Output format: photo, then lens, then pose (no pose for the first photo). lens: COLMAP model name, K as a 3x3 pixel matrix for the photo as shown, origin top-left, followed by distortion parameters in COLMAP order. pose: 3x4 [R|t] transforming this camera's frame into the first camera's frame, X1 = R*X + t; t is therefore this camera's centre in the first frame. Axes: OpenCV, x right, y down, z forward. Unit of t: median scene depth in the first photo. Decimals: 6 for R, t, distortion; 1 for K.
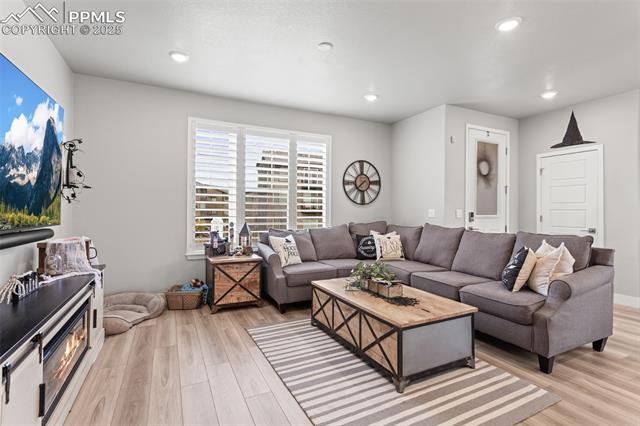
lens RADIAL K [[306.1, 0, 318.1], [0, 306.1, 209.6], [0, 0, 1]] dist [0.002659, 0.002948]
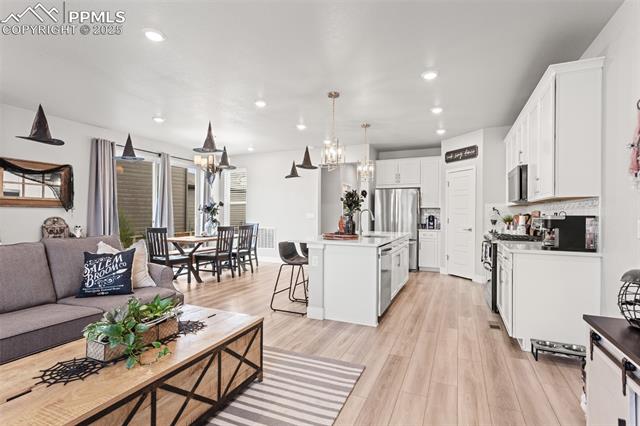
lens RADIAL K [[306.1, 0, 320.2], [0, 306.1, 216.2], [0, 0, 1]] dist [0.002659, 0.002948]
pose [[-0.640193, -0.011545, 0.768128, -0.365765], [-0.011603, 0.999918, 0.005359, 0.001516], [-0.768127, -0.005481, -0.640274, 0.804505]]
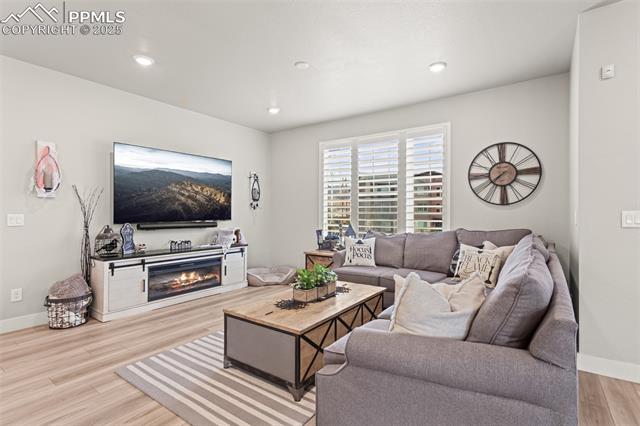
lens RADIAL K [[306.1, 0, 322.1], [0, 306.1, 211.9], [0, 0, 1]] dist [0.002659, 0.002948]
pose [[0.473454, -0.006787, -0.880792, 0.772318], [0.001684, 0.999975, -0.006800, 0.005285], [0.880817, 0.001736, 0.473454, 0.401957]]
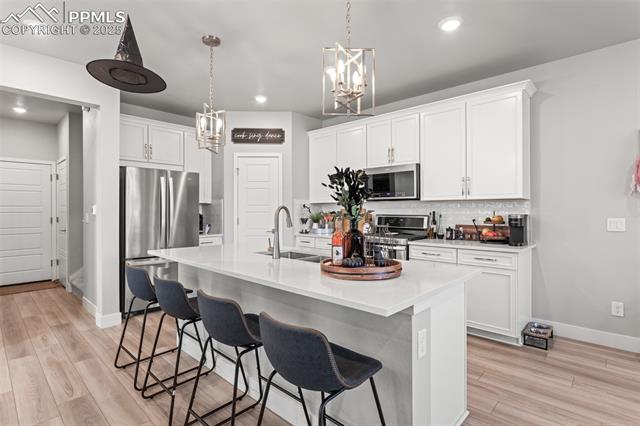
lens RADIAL K [[326.7, 0, 316.3], [0, 326.7, 206.8], [0, 0, 1]] dist [0.002745, -0.002145]
pose [[-0.940112, -0.004201, -0.340839, 0.600857], [0.000589, 0.999903, -0.013949, -0.011634], [0.340864, -0.013315, -0.940018, 0.556183]]
